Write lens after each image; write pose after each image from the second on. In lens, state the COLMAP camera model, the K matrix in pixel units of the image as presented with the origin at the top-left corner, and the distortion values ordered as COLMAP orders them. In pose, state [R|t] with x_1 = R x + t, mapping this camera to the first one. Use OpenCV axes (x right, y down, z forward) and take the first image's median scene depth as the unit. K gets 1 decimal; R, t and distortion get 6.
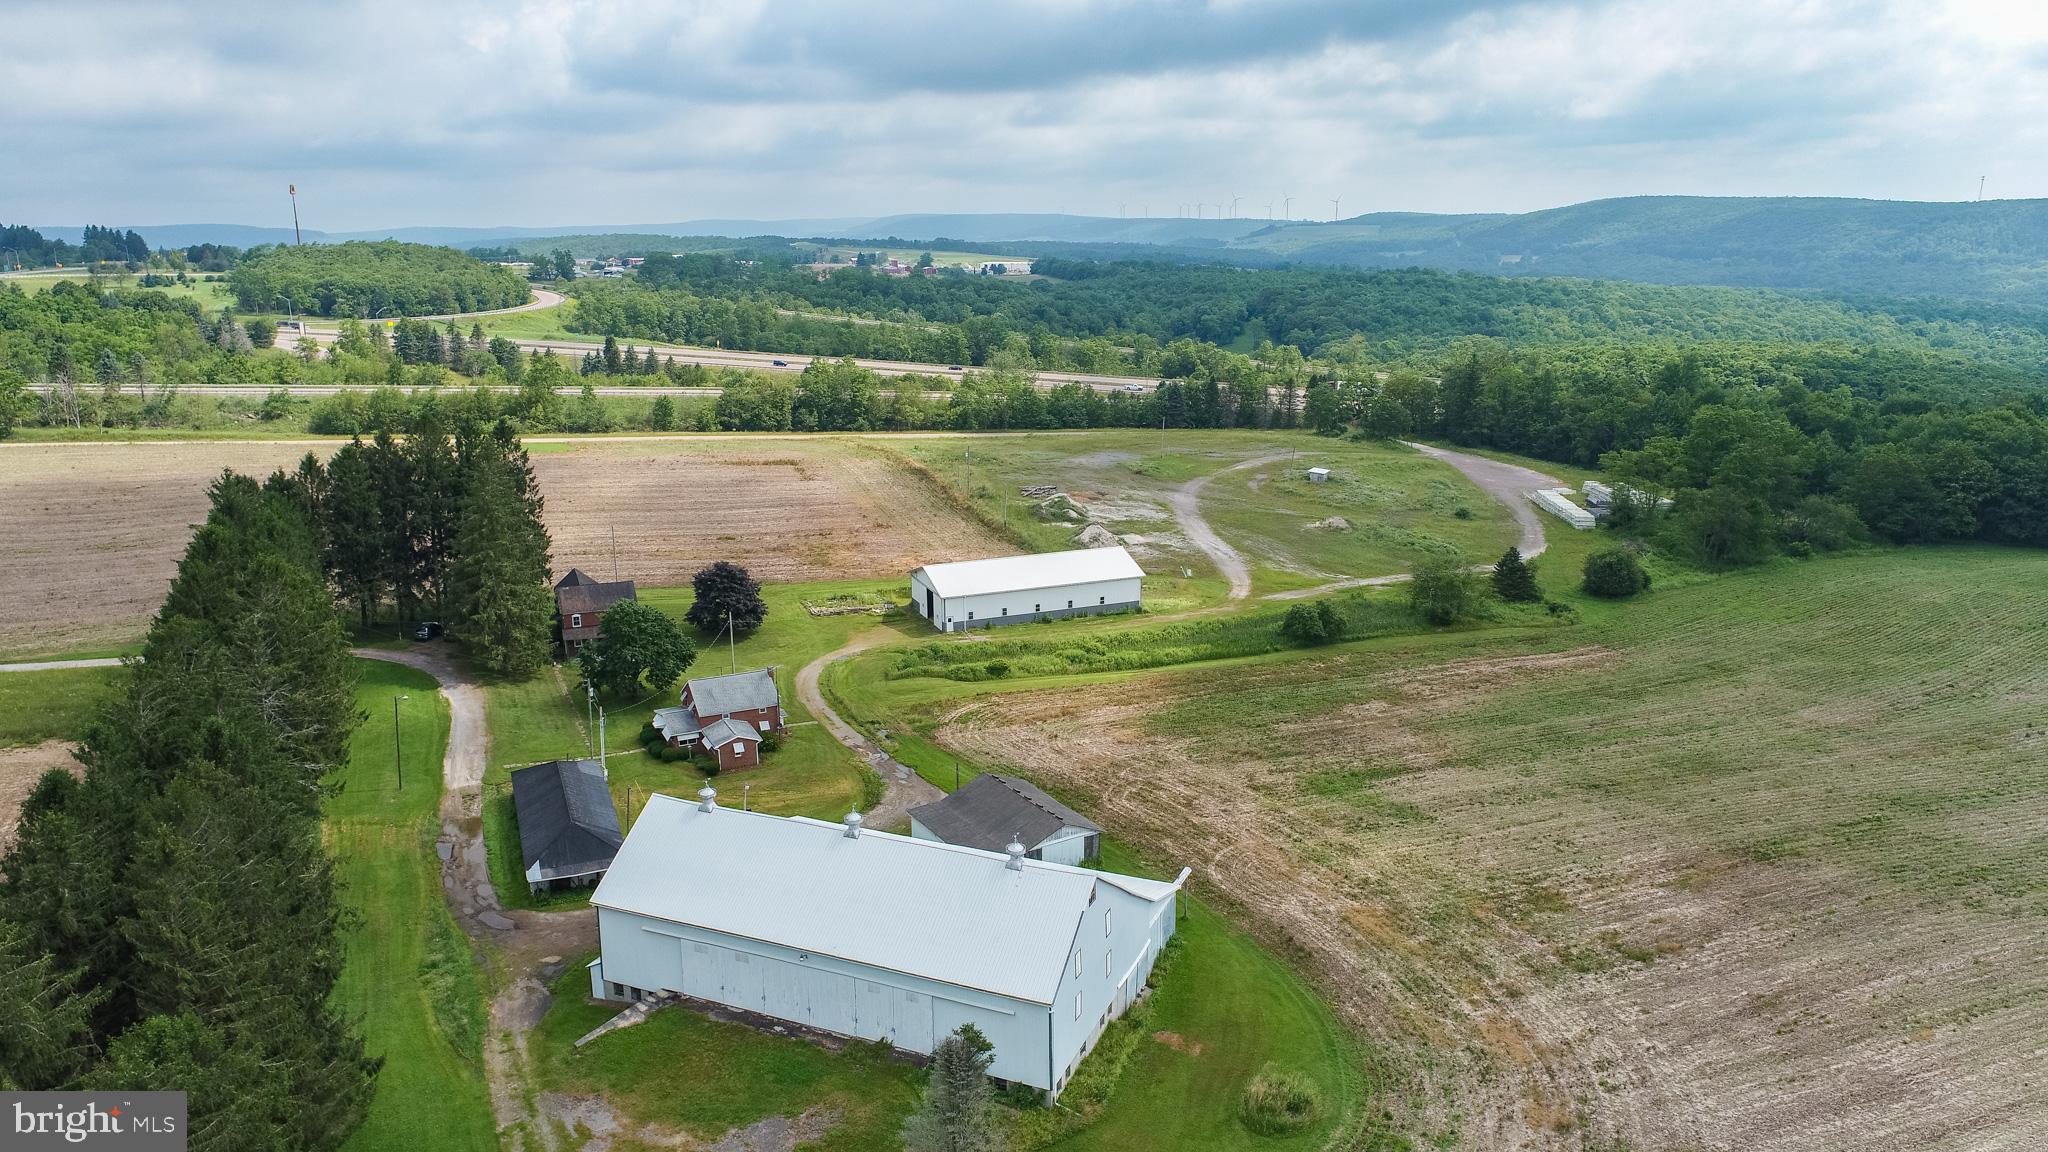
lens RADIAL K [[1402.5, 0, 999.0], [0, 1402.5, 615.6], [0, 0, 1]] dist [-0.006686, 0.000124]
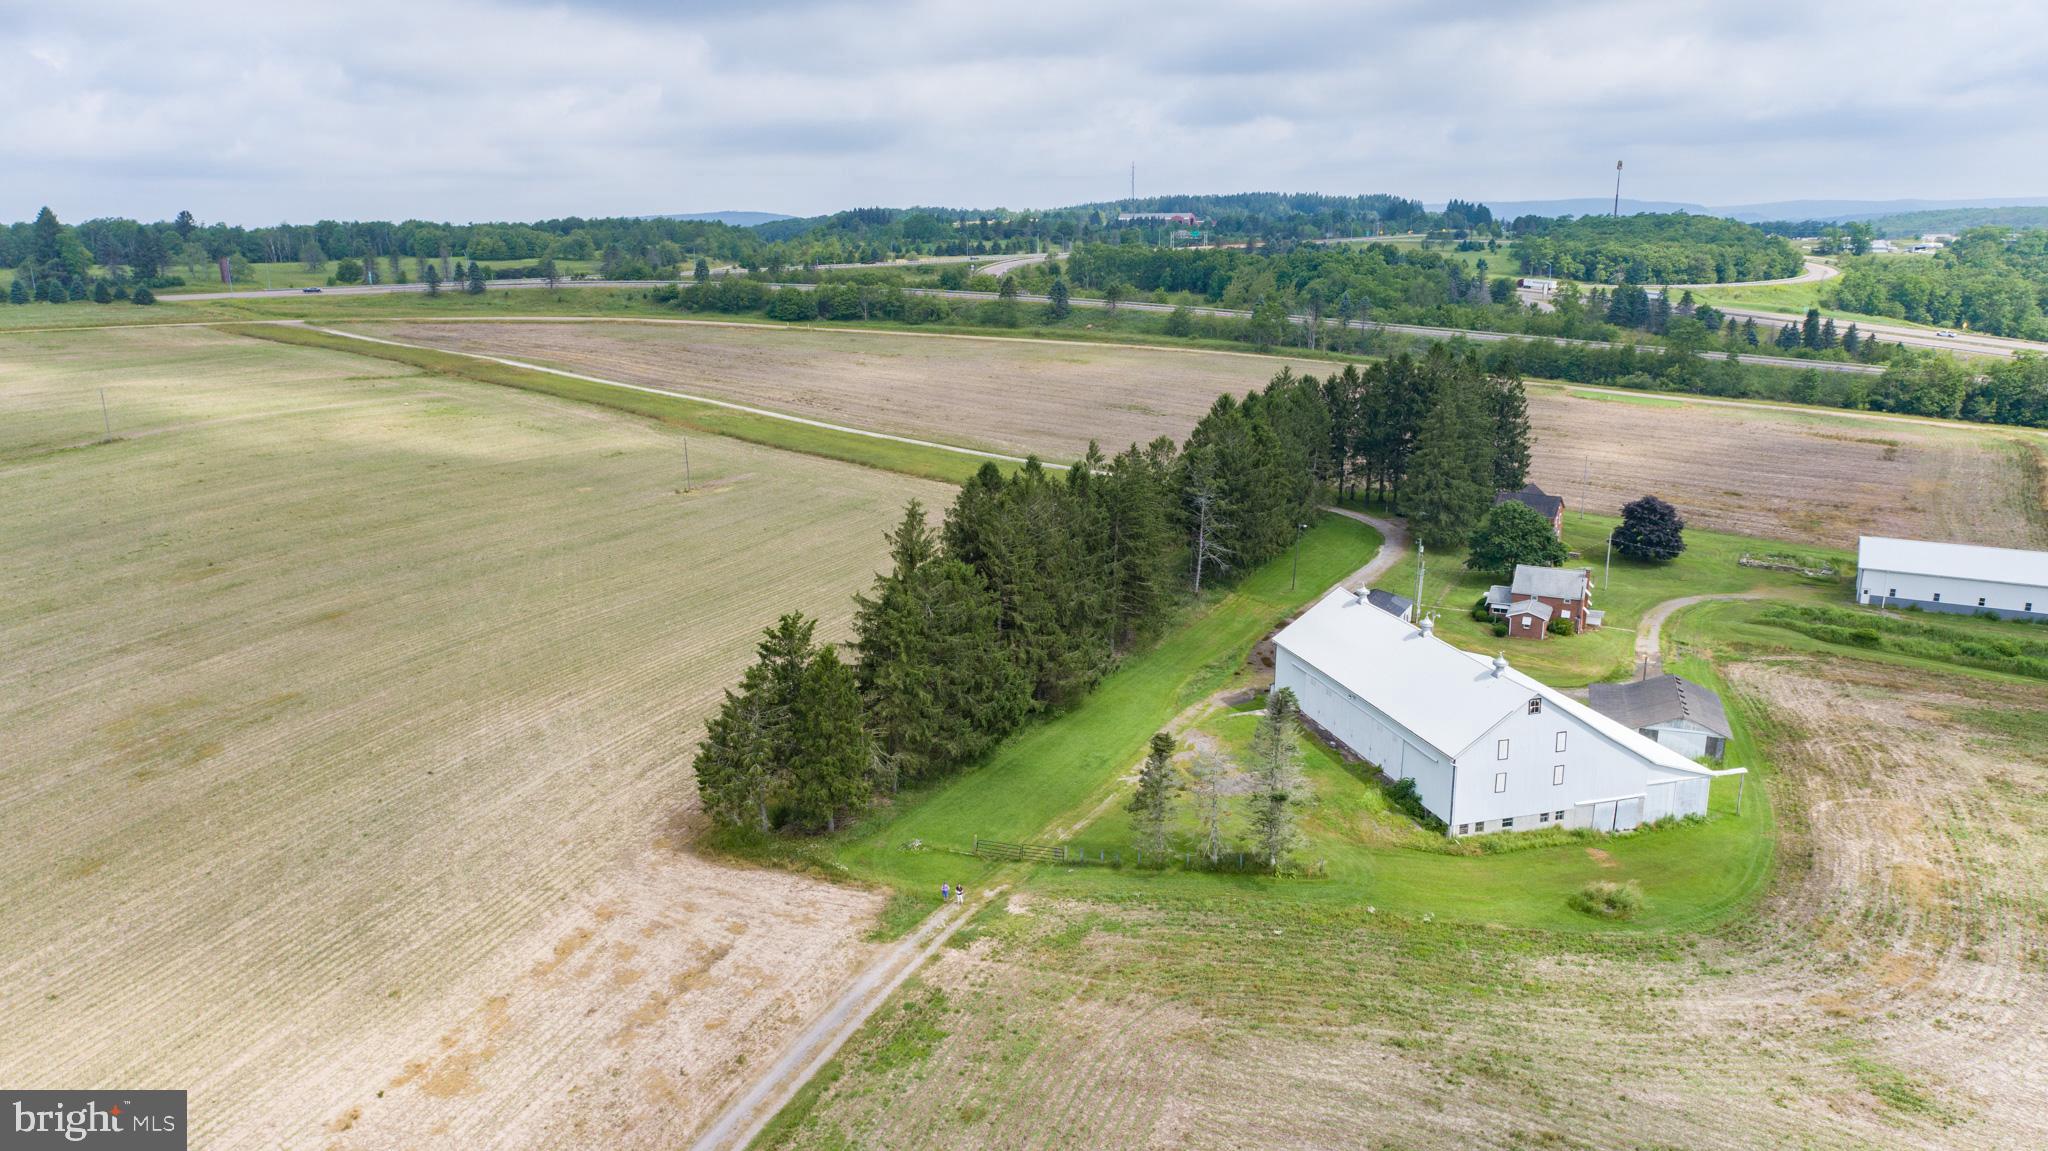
lens RADIAL K [[1402.5, 0, 999.0], [0, 1402.5, 615.1], [0, 0, 1]] dist [-0.006686, 0.000124]
pose [[0.604149, 0.219602, -0.766015, 0.225388], [-0.205963, 0.971647, 0.116112, 0.019312], [0.769795, 0.087622, 0.632249, -0.068886]]
